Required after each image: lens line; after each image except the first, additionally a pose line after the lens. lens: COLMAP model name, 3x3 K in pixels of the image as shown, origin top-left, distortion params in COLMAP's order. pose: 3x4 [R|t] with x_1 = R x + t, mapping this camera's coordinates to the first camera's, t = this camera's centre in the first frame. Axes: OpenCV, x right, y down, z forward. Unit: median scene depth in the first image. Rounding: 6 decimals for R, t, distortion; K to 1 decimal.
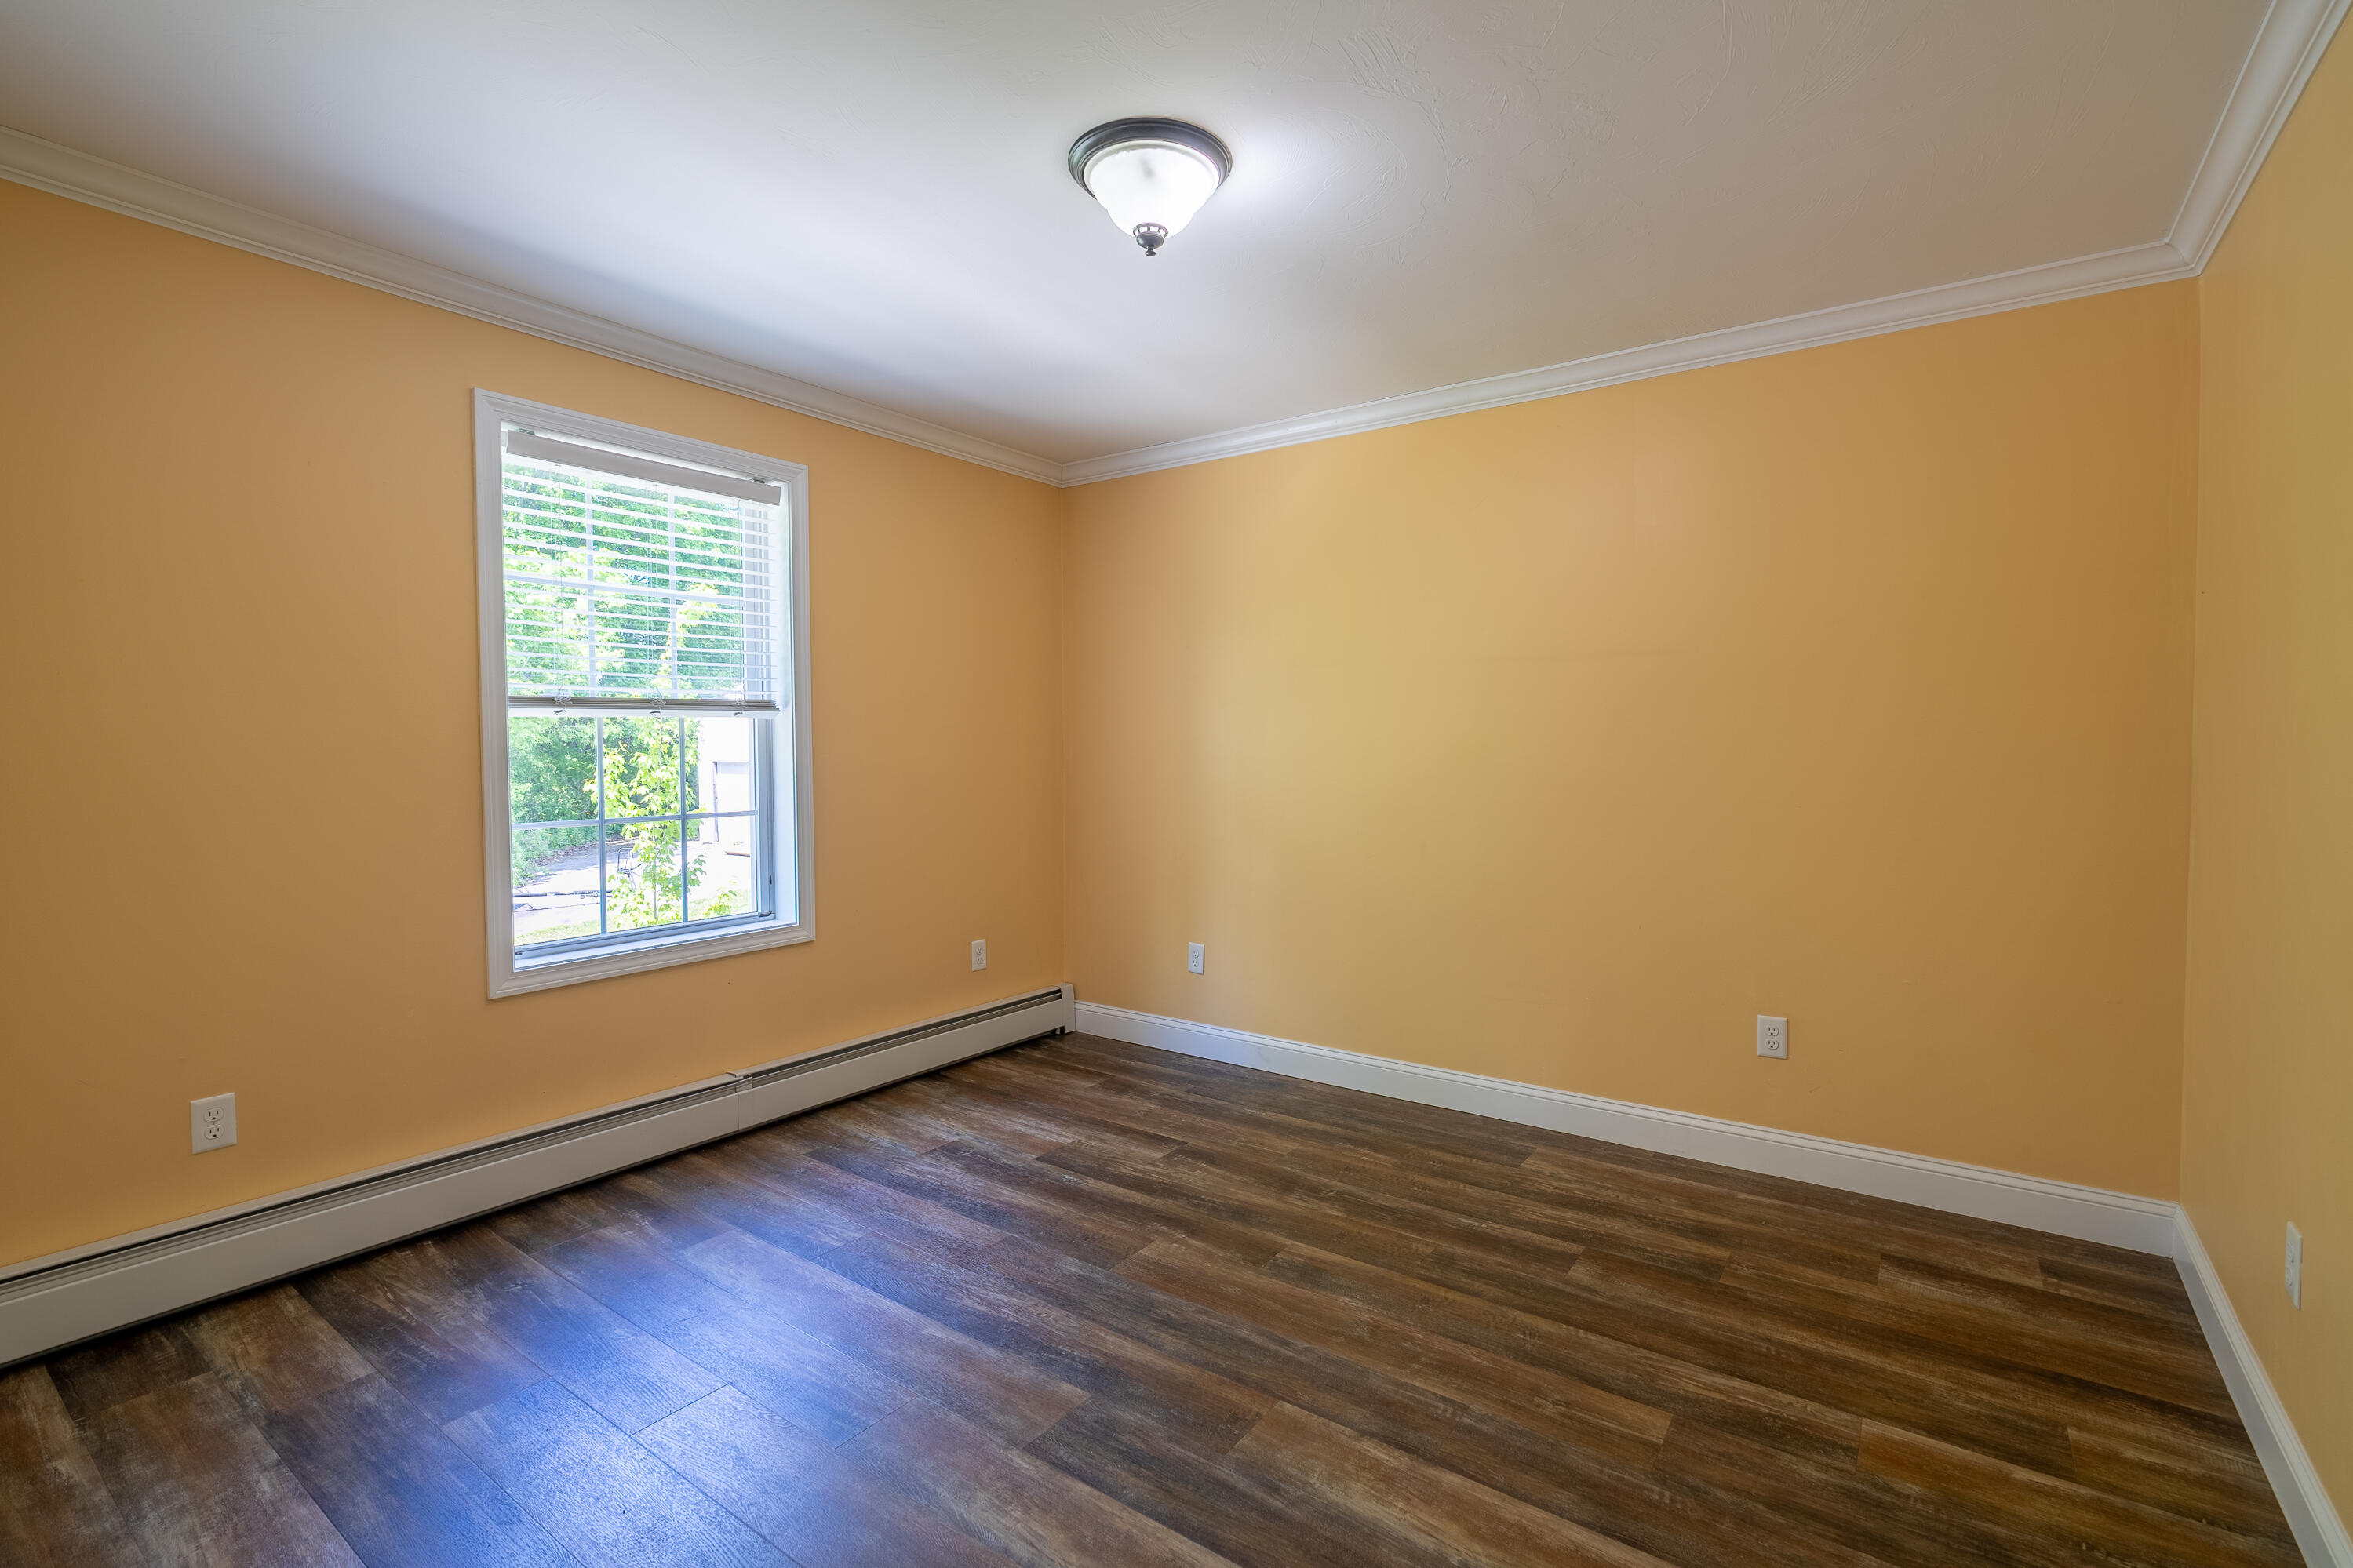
lens RADIAL K [[1072.0, 0, 1183.7], [0, 1072.0, 781.6], [0, 0, 1]] dist [-0.003723, 0.000633]
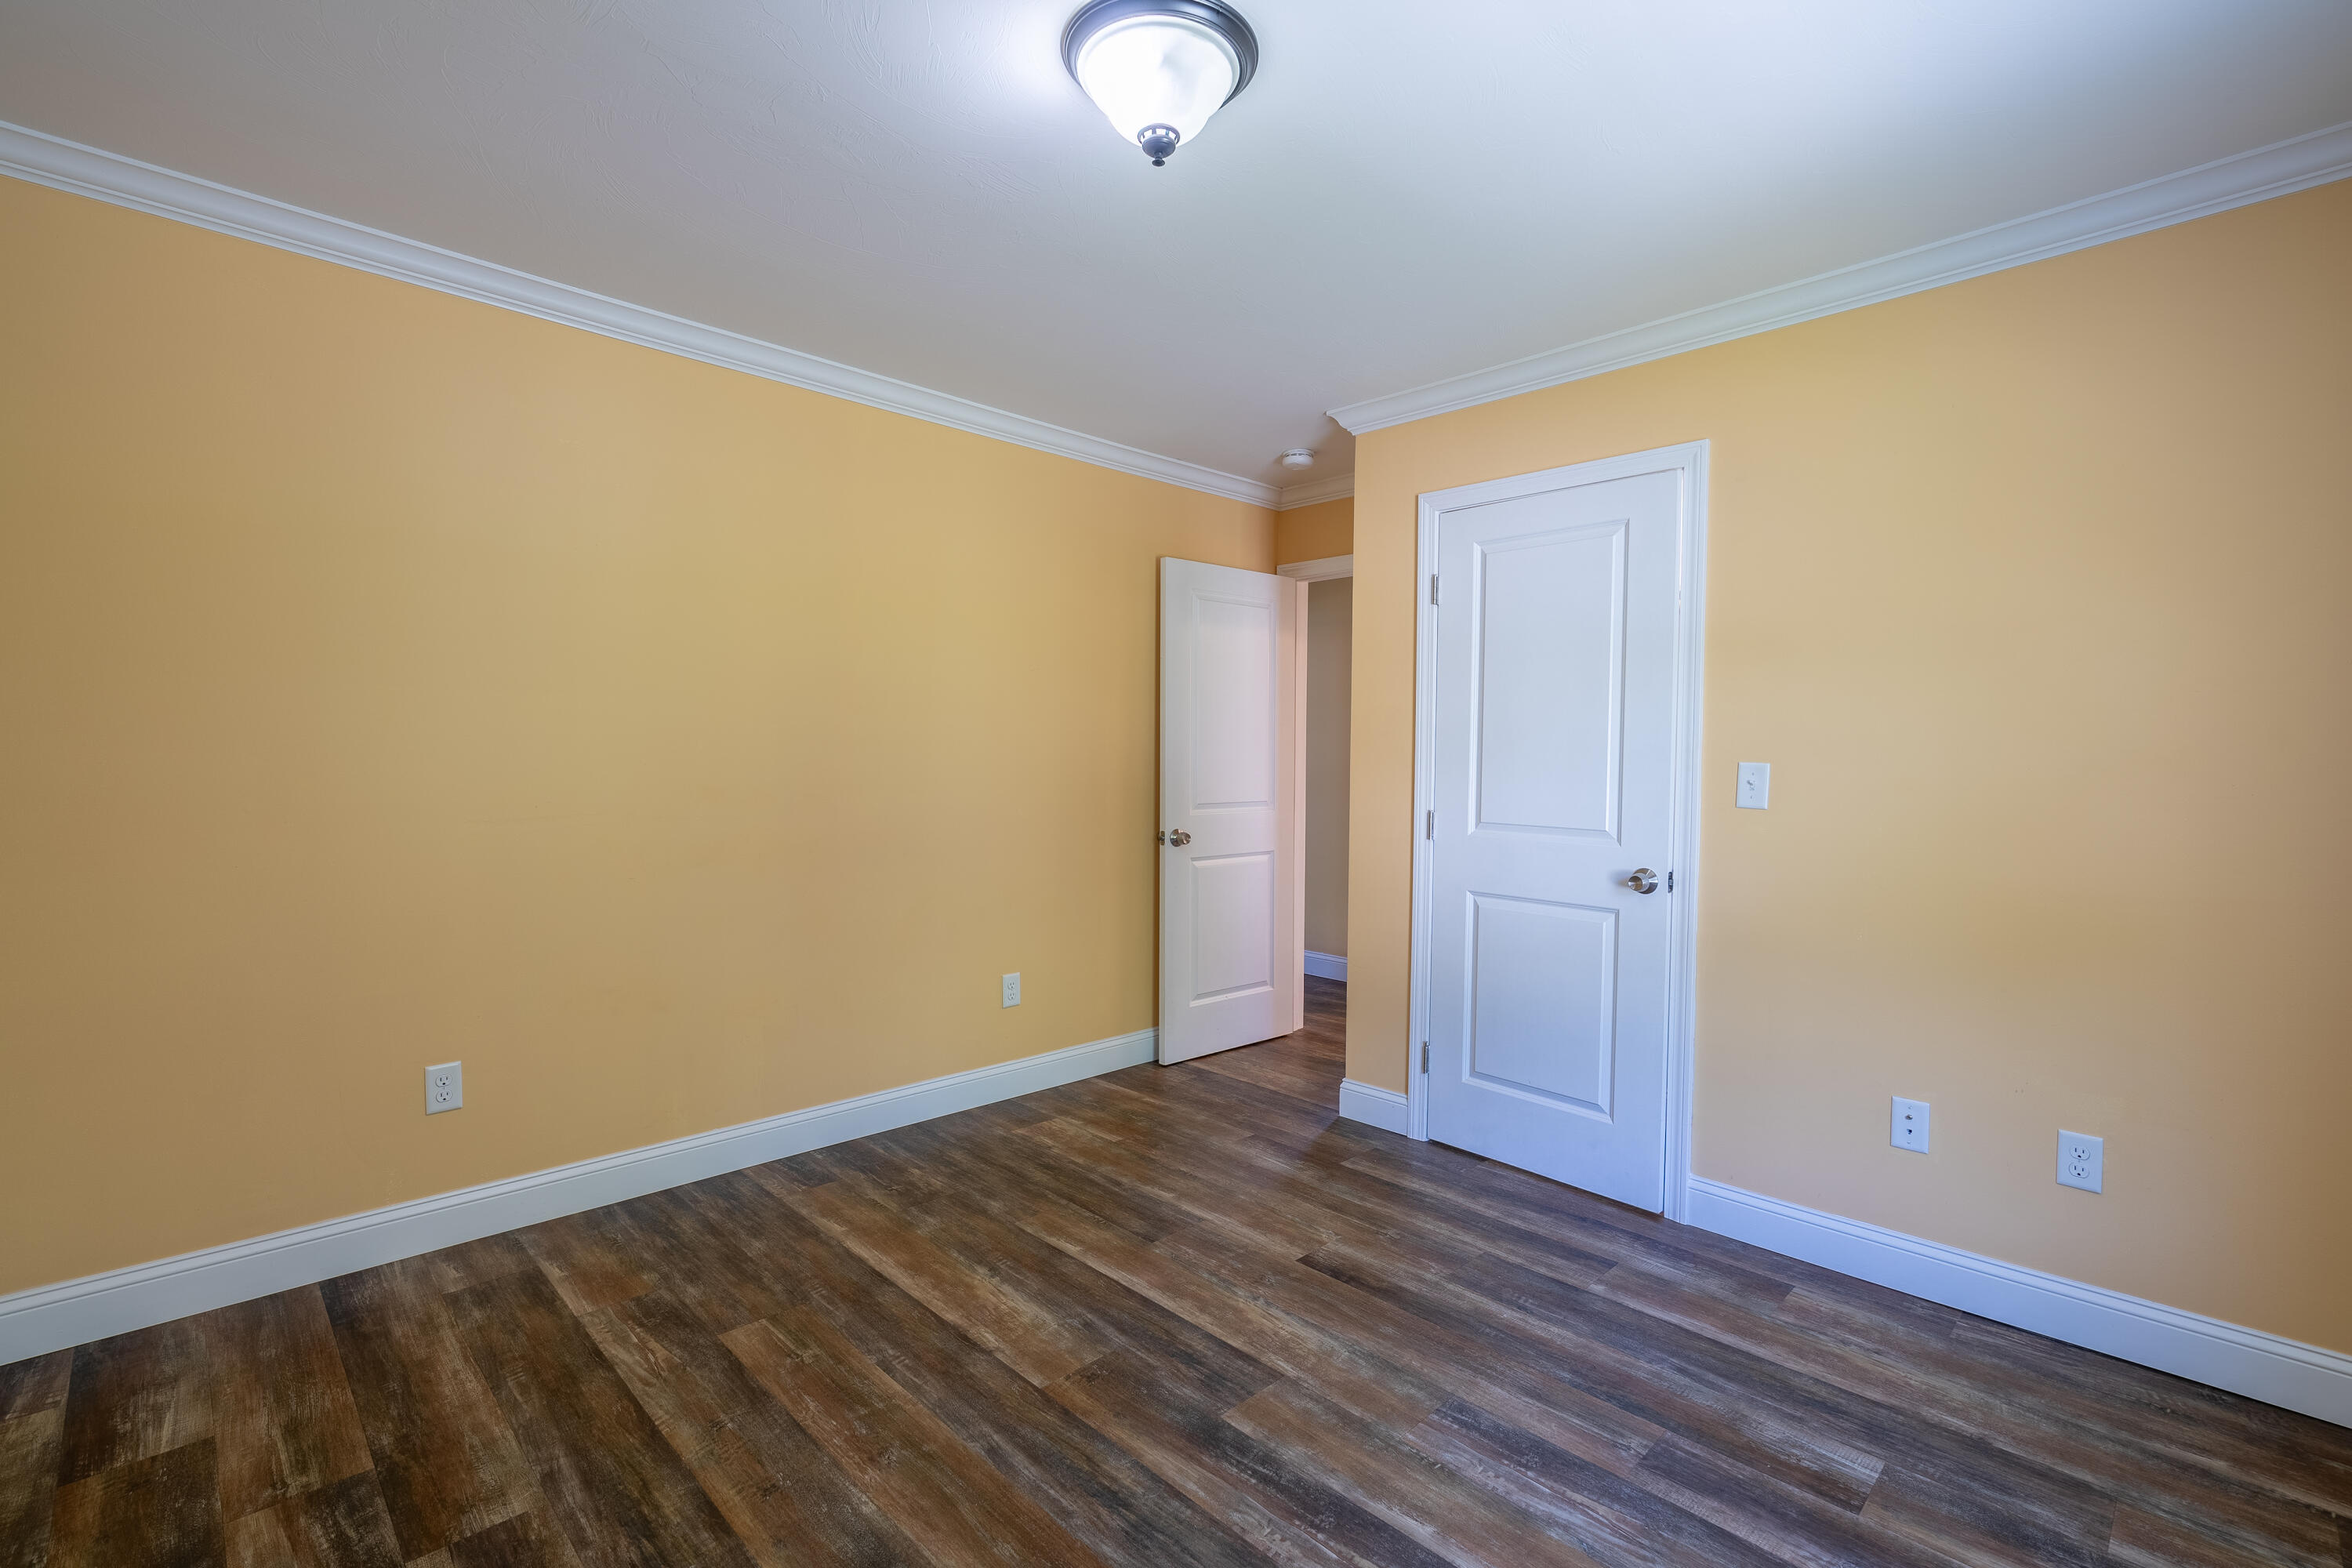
lens RADIAL K [[1052.6, 0, 1182.5], [0, 1052.6, 781.6], [0, 0, 1]] dist [-0.006706, 0.001917]
pose [[-0.985577, -0.016261, 0.168442, -0.205944], [-0.005878, 0.998061, 0.061958, -0.069562], [-0.169123, 0.060075, -0.983762, 1.932351]]
